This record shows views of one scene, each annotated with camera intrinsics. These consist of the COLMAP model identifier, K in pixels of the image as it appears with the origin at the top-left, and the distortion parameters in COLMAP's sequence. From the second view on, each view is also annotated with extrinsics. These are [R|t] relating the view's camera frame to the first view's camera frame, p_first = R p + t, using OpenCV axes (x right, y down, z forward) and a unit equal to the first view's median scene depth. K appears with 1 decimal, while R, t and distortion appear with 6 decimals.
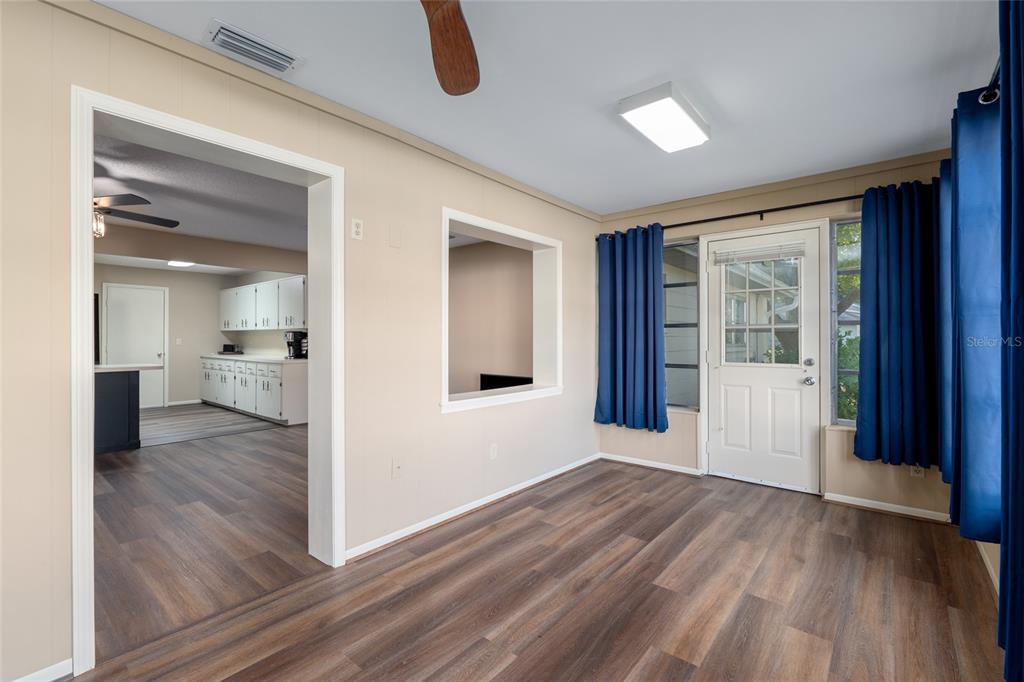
lens RADIAL K [[454.4, 0, 506.1], [0, 454.4, 340.2], [0, 0, 1]] dist [-0.002716, -0.000453]
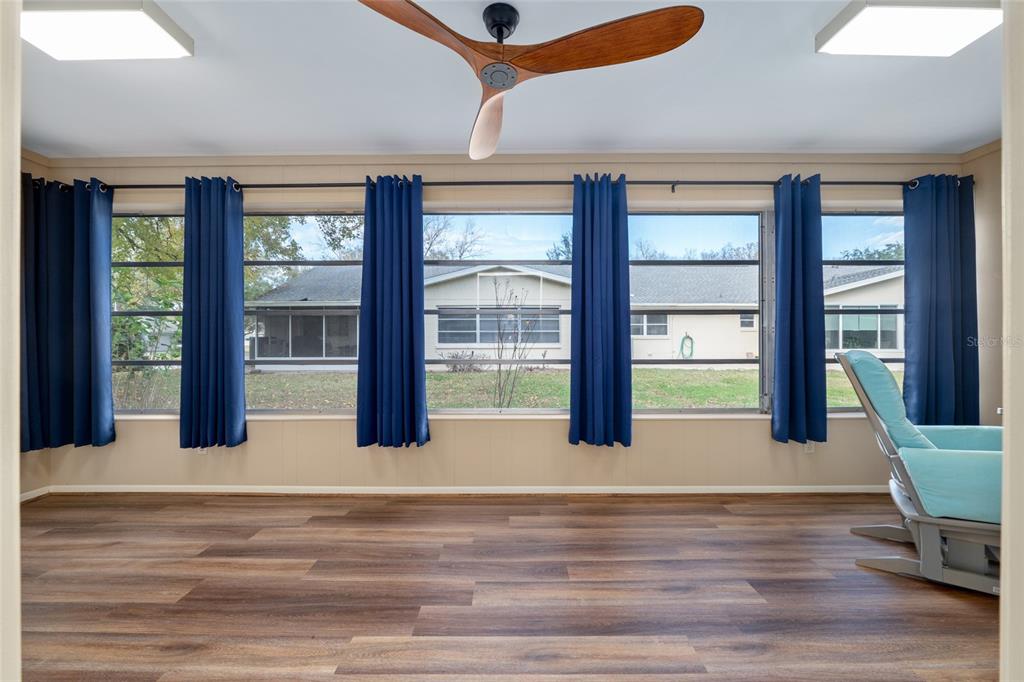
lens RADIAL K [[417.4, 0, 510.8], [0, 417.4, 337.7], [0, 0, 1]] dist [0.000402, 0.000166]
pose [[-0.629207, 0.003661, 0.777229, -0.668765], [0.003380, 0.999992, -0.001974, 0.041150], [-0.777230, 0.001385, -0.629215, 0.979948]]
